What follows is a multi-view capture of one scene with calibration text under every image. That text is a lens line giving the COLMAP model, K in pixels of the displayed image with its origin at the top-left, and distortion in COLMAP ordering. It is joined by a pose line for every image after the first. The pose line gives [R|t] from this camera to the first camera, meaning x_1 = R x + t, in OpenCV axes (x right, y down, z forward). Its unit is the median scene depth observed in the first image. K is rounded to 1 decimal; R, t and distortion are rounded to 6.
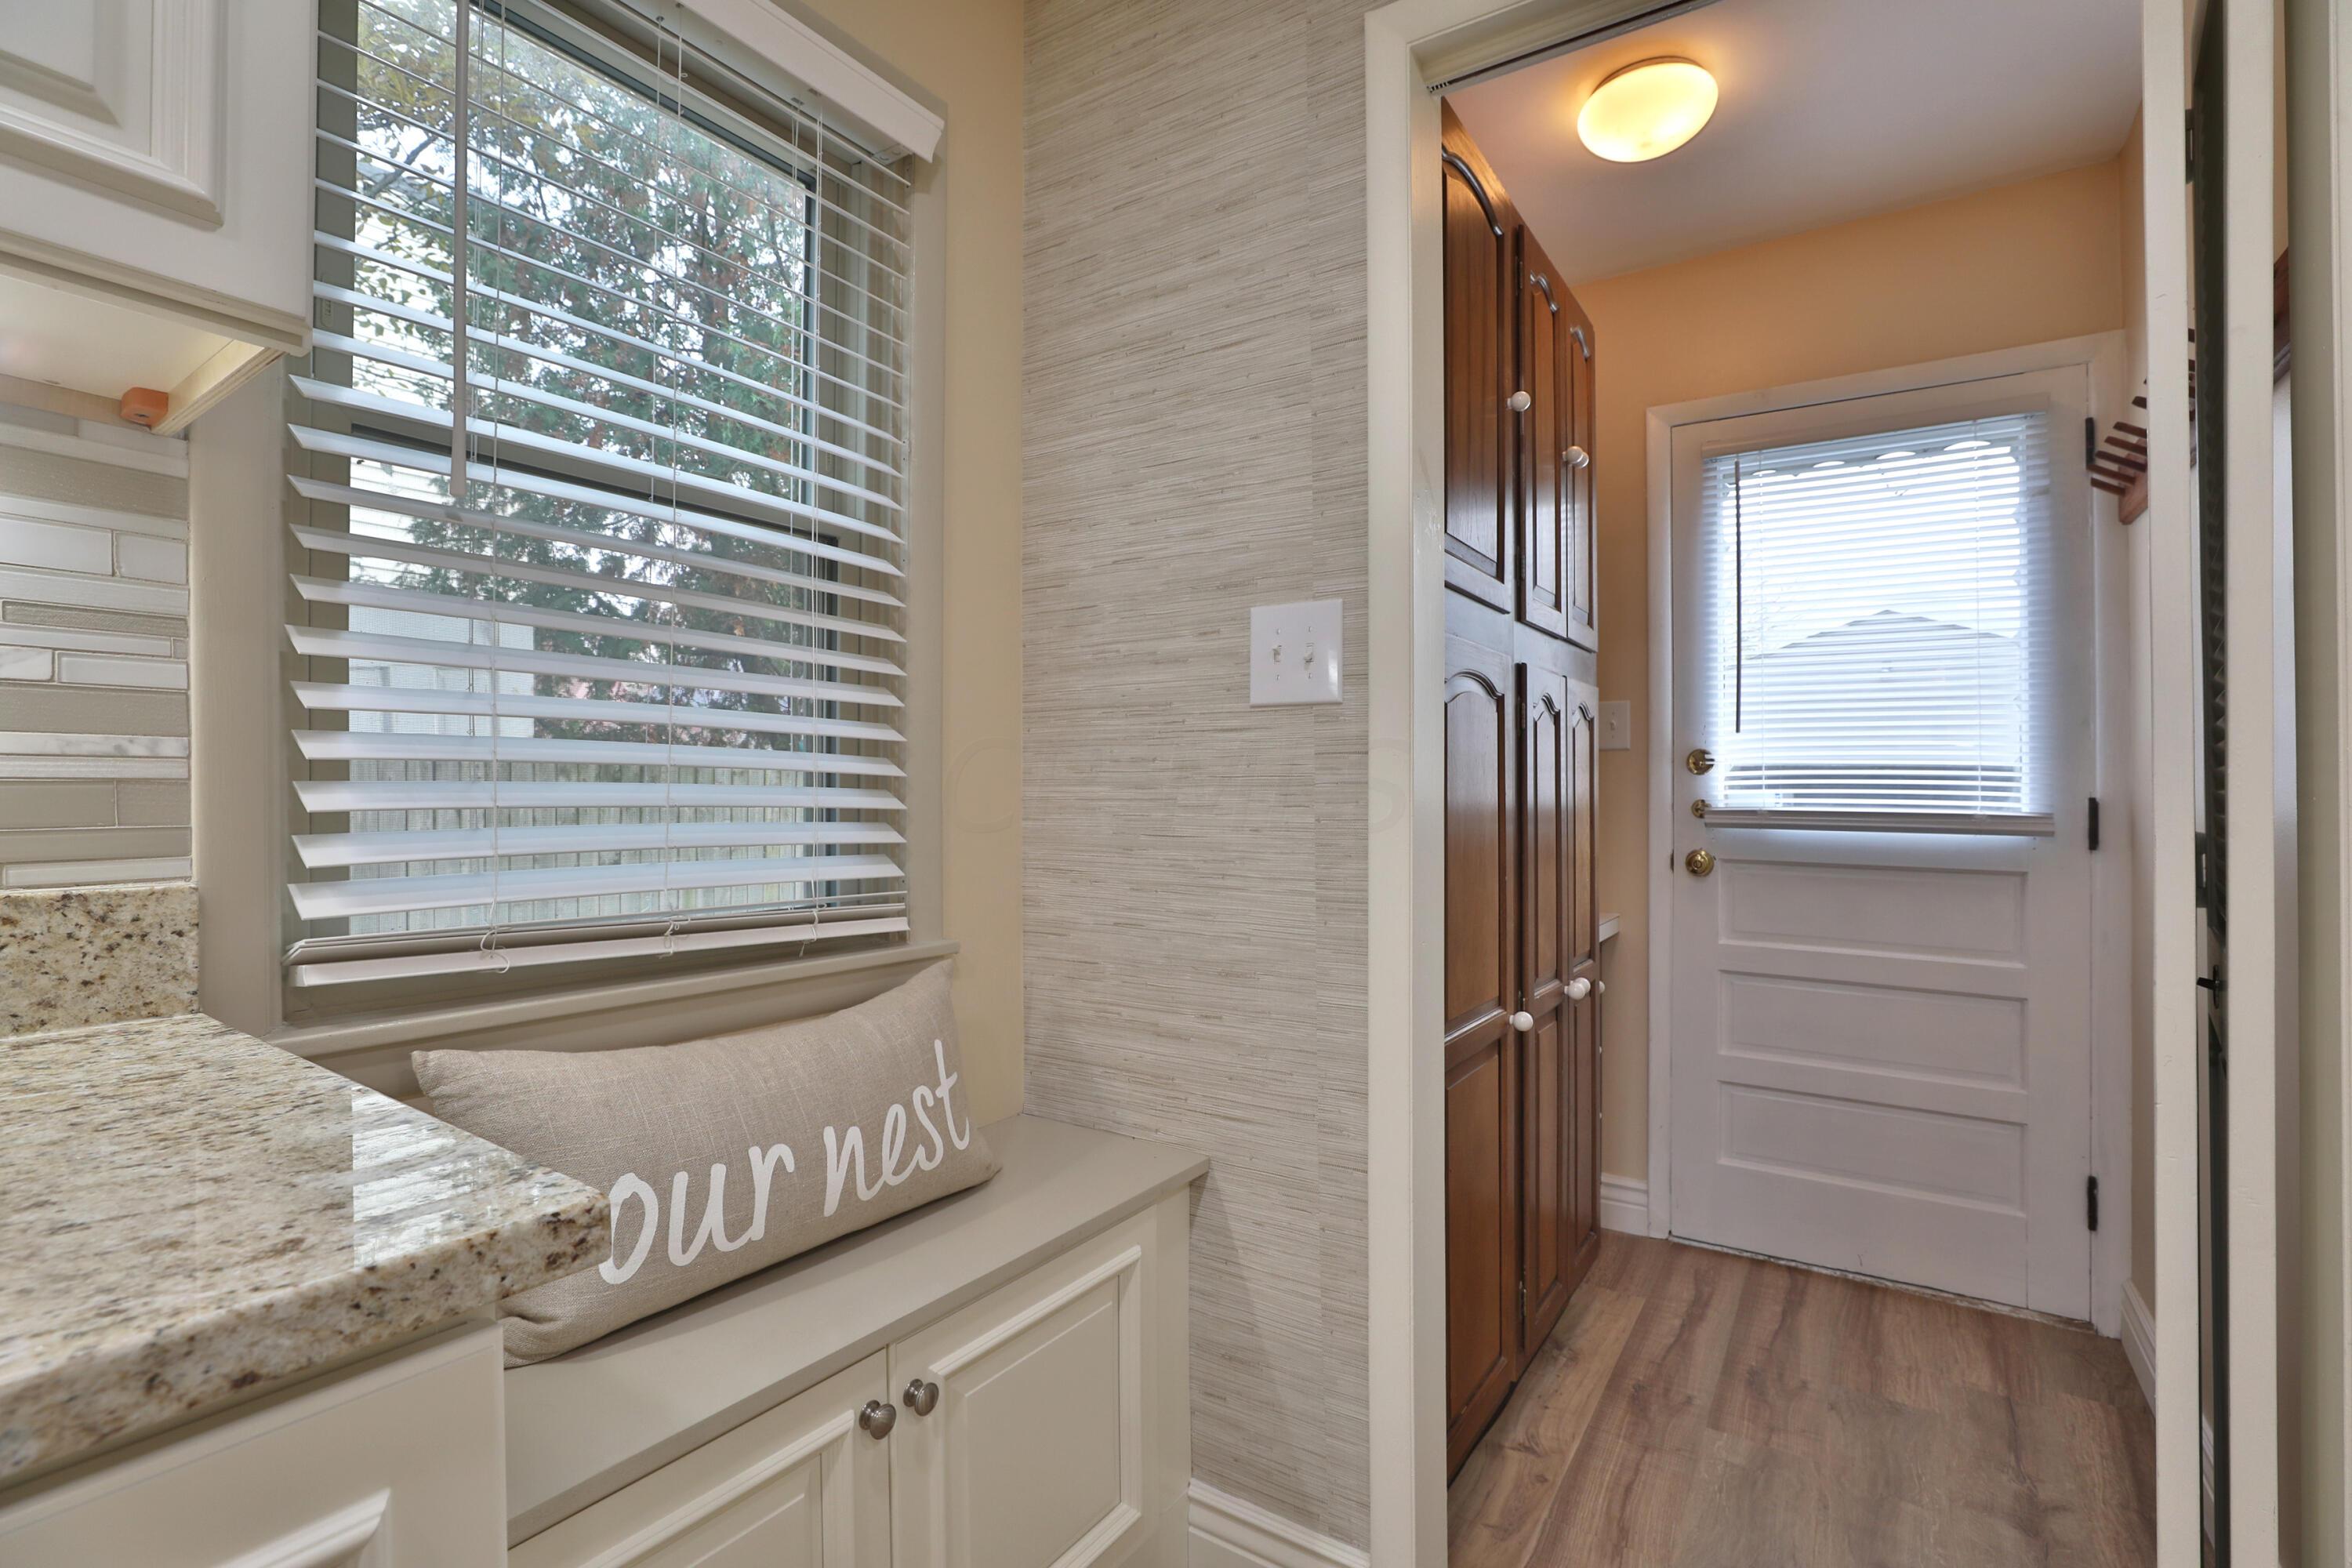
lens RADIAL K [[1074.9, 0, 1180.5], [0, 1074.9, 773.8], [0, 0, 1]] dist [-0.028961, 0.007382]
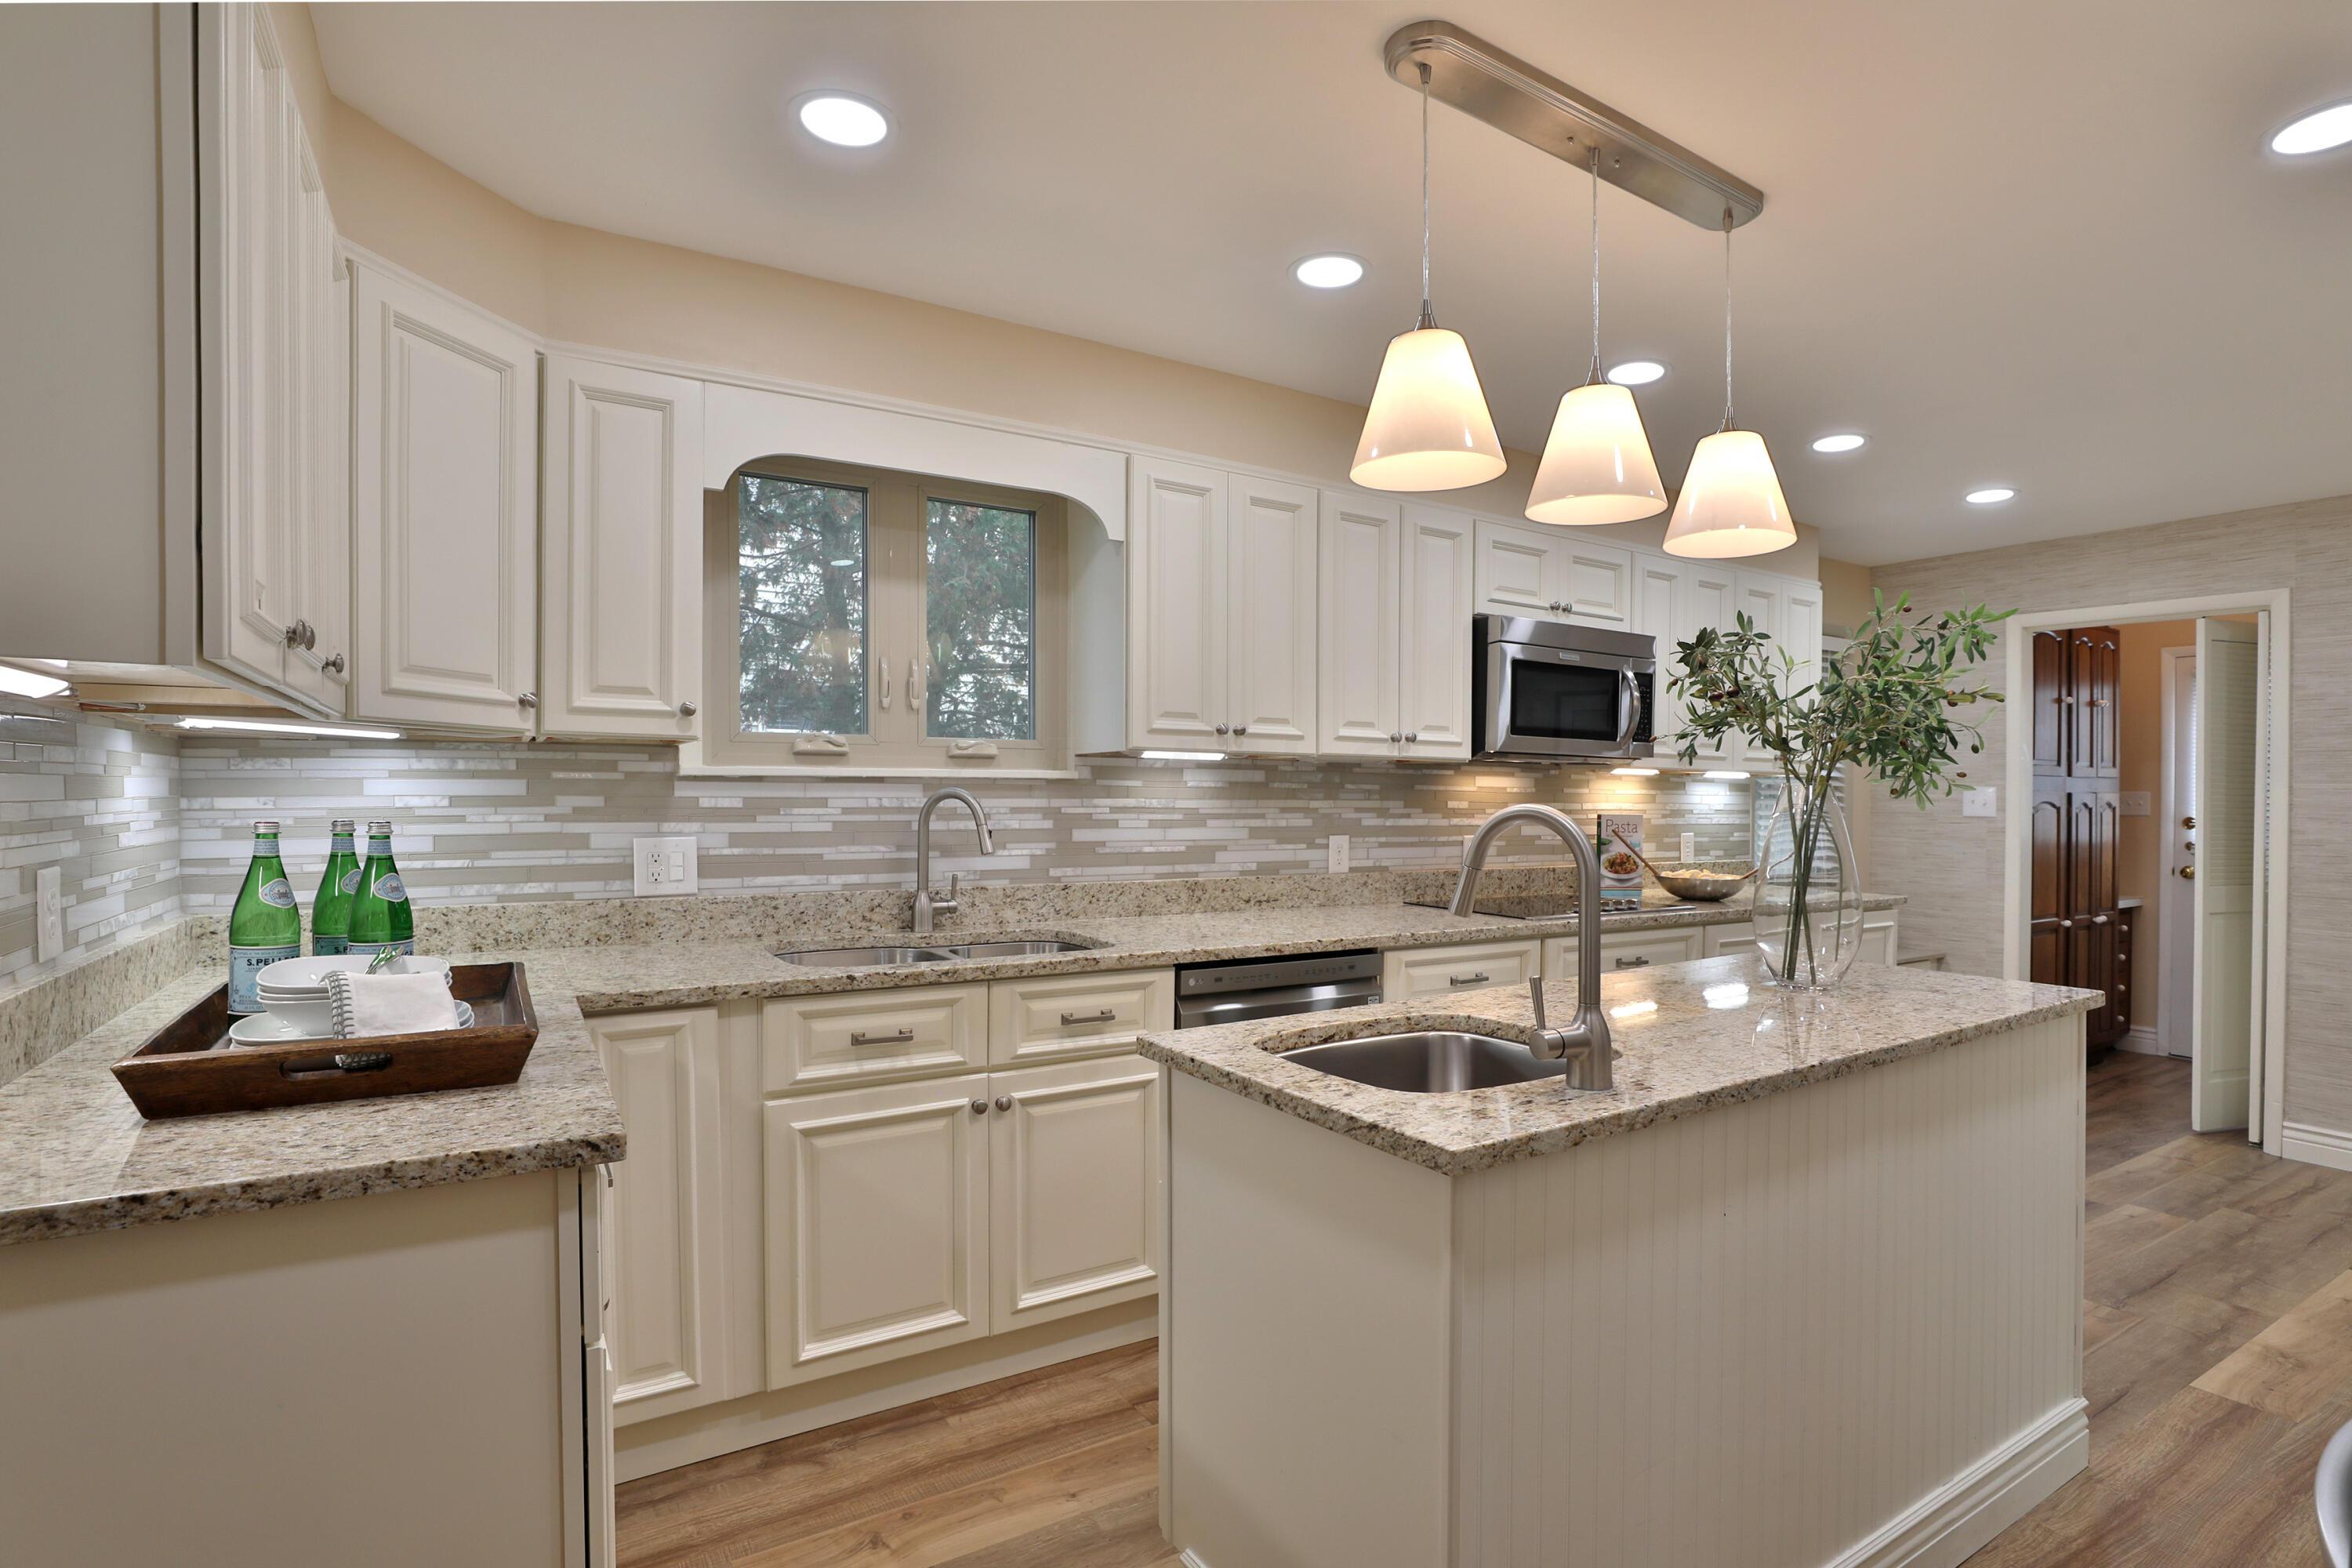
lens RADIAL K [[1131.8, 0, 1192.5], [0, 1131.8, 794.3], [0, 0, 1]] dist [-0.033114, 0.008716]
pose [[0.907673, 0.004069, -0.419658, -0.690928], [0.003174, 0.999858, 0.016560, -0.208939], [0.419665, -0.016363, 0.907531, -3.337658]]
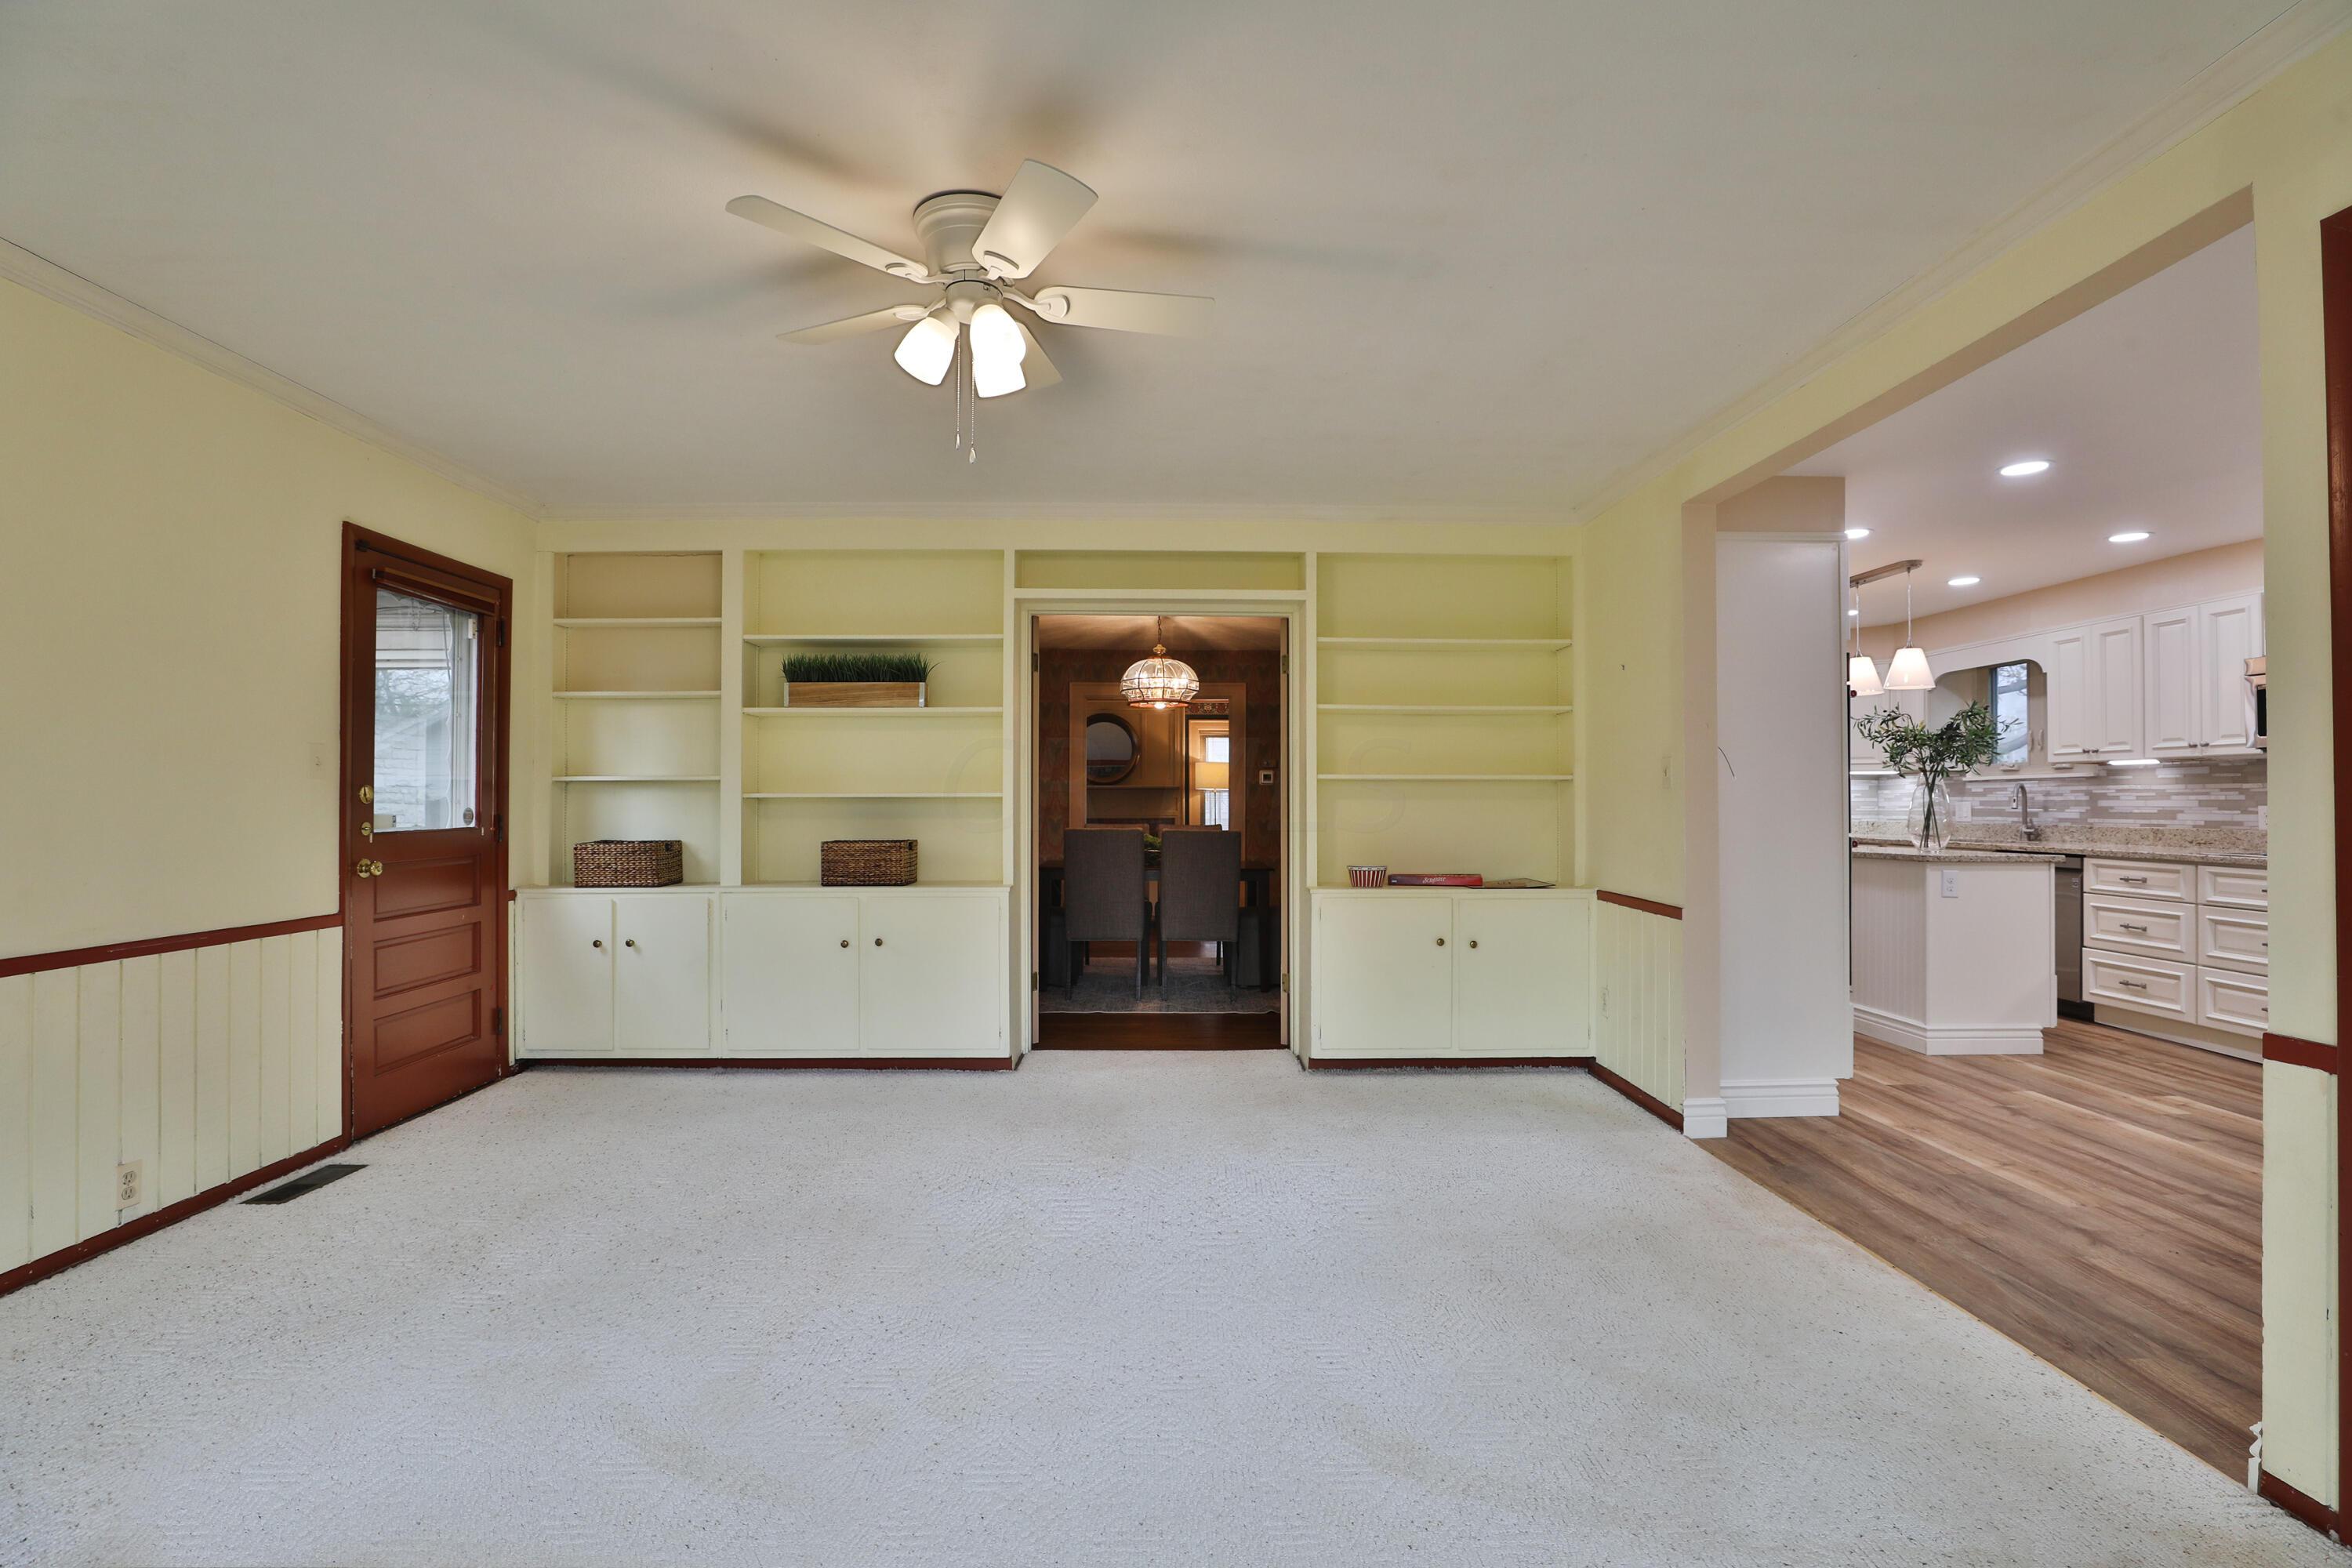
lens RADIAL K [[1074.9, 0, 1172.2], [0, 1074.9, 783.8], [0, 0, 1]] dist [-0.028961, 0.007382]
pose [[-0.826997, -0.017327, -0.561939, 3.924096], [0.003753, 0.999333, -0.036336, -0.023323], [0.562194, -0.032159, -0.826380, 0.134988]]
